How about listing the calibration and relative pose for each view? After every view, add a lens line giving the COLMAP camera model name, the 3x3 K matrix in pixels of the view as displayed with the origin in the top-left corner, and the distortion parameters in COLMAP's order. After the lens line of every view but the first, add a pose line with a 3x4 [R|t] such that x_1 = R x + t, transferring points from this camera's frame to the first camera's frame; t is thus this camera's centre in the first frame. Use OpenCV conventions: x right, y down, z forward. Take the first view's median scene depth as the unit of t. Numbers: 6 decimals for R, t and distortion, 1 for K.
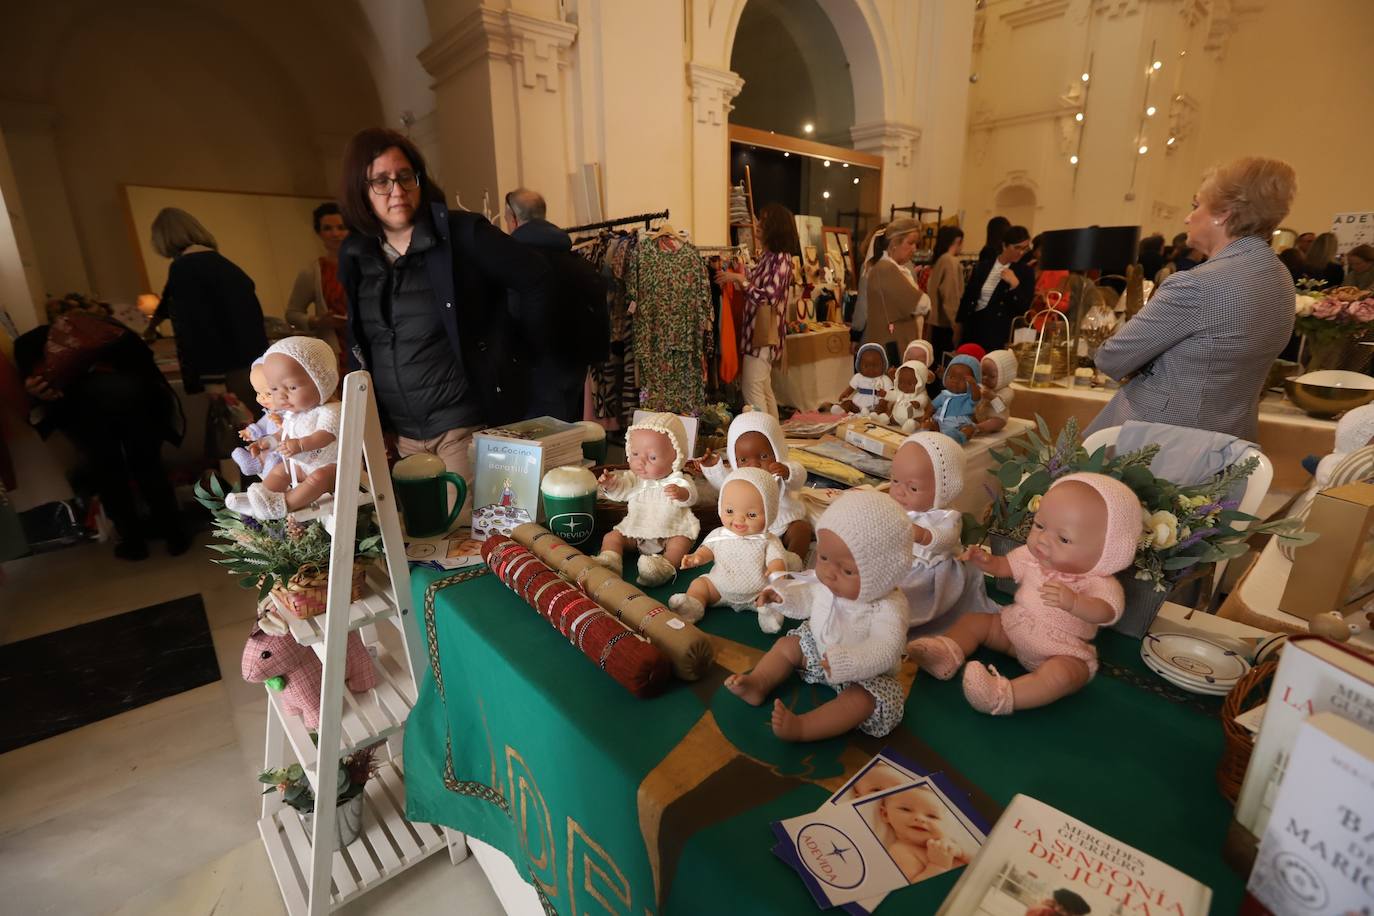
lens RADIAL K [[632.2, 0, 686.1], [0, 632.2, 461.3], [0, 0, 1]] dist [-0.044986, 0.014274]
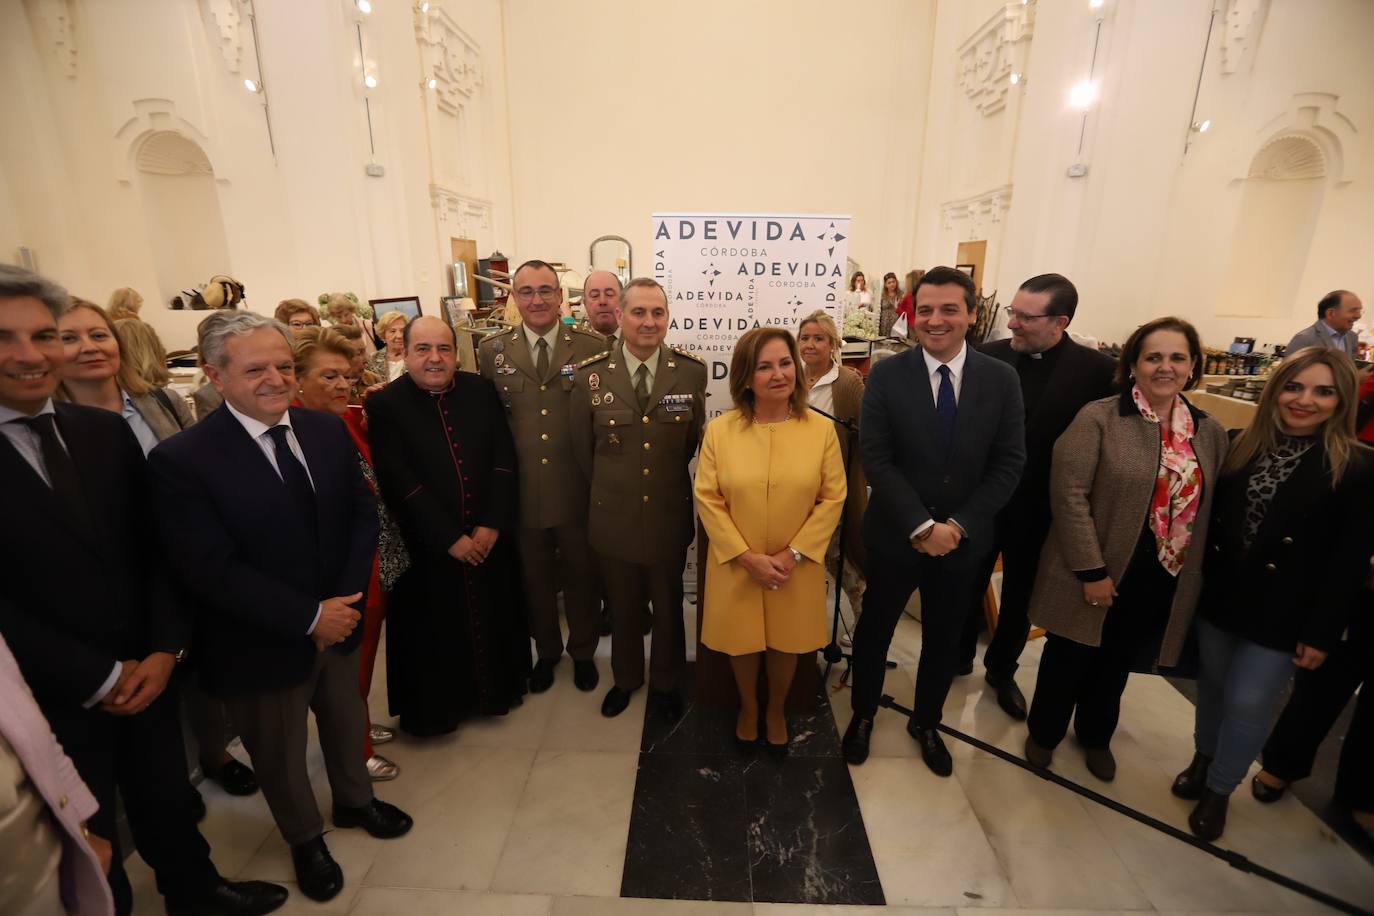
lens RADIAL K [[632.2, 0, 686.1], [0, 632.2, 461.3], [0, 0, 1]] dist [-0.044986, 0.014274]
pose [[0.683637, -0.198099, 0.702422, 0.880291], [0.193253, 0.977238, 0.087519, -0.324636], [-0.703771, 0.075914, 0.706359, 0.822492]]
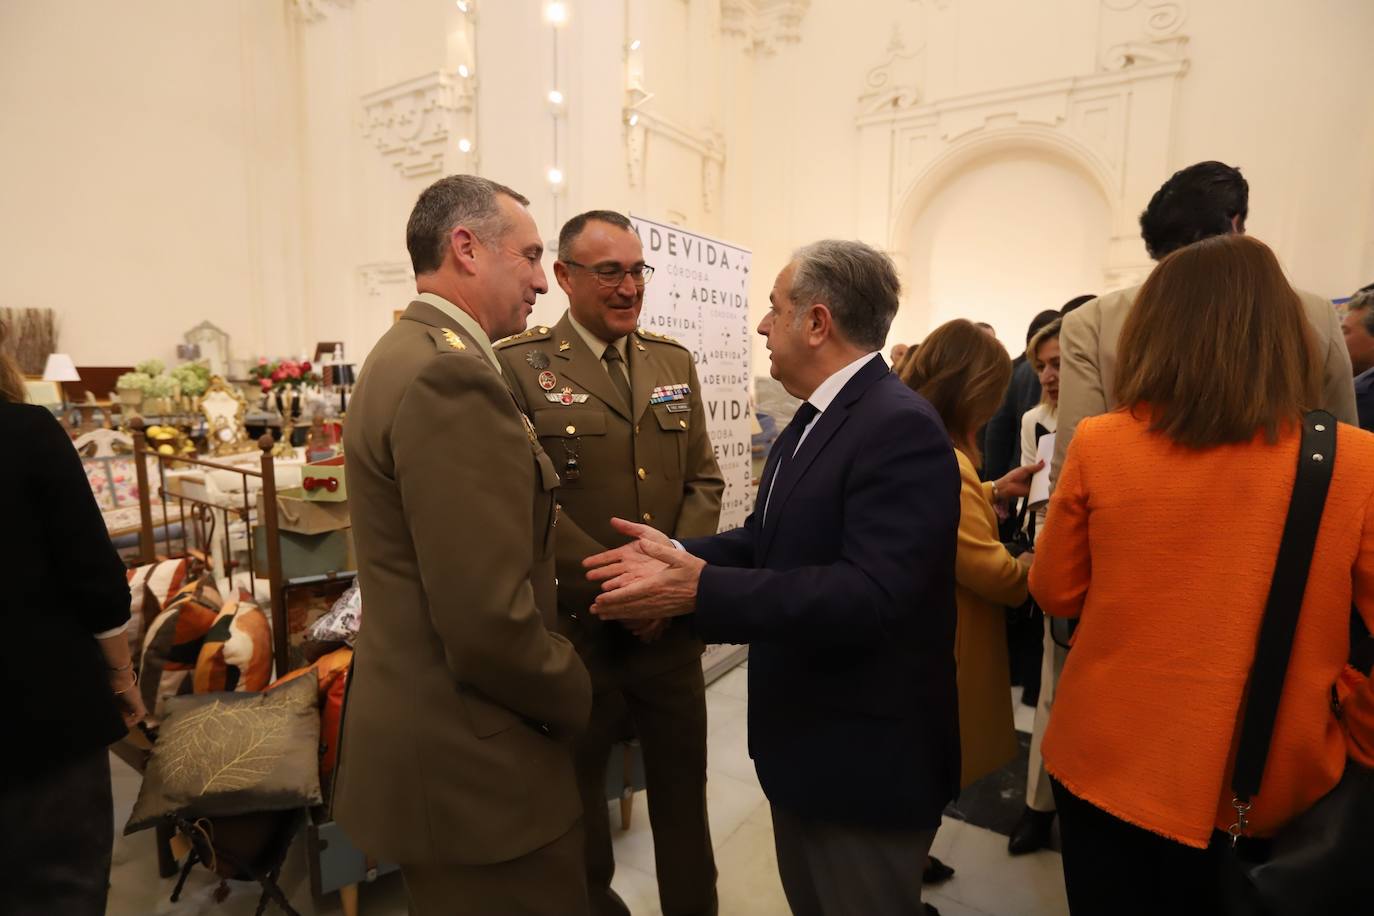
lens RADIAL K [[744.1, 0, 687.0], [0, 744.1, 458.0], [0, 0, 1]] dist [-0.019993, -0.000312]
pose [[-0.260852, -0.106158, 0.959524, 0.805367], [0.261946, 0.948863, 0.176190, -0.393628], [-0.929161, 0.297303, -0.219705, 1.213986]]
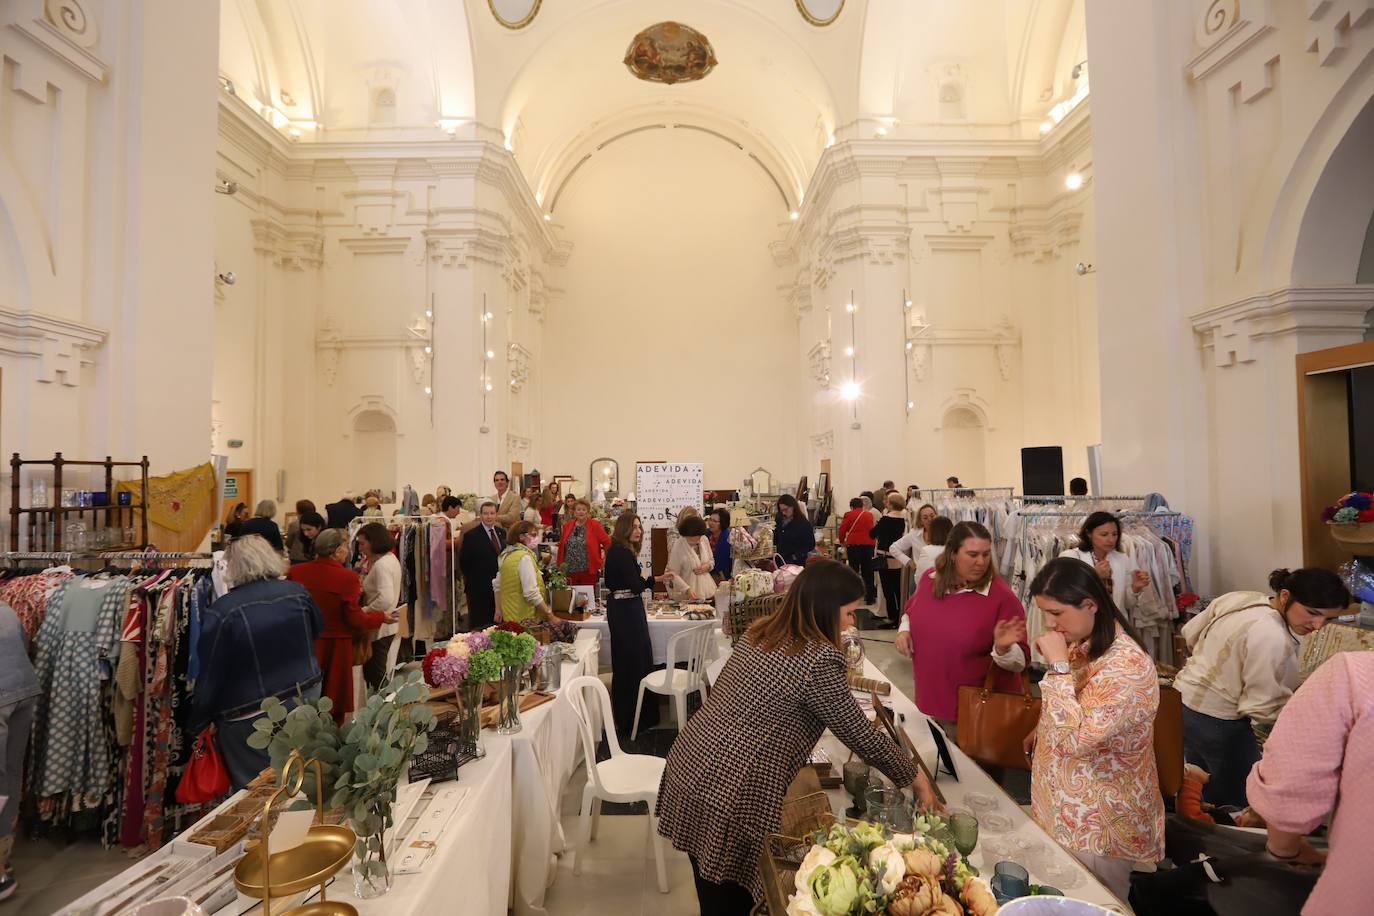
lens RADIAL K [[629.3, 0, 681.7], [0, 629.3, 456.7], [0, 0, 1]] dist [-0.050993, 0.014483]
pose [[0.659218, 0.026962, 0.751468, 0.308084], [0.213931, 0.951335, -0.221801, -0.170545], [-0.720878, 0.306978, 0.621369, 0.273569]]
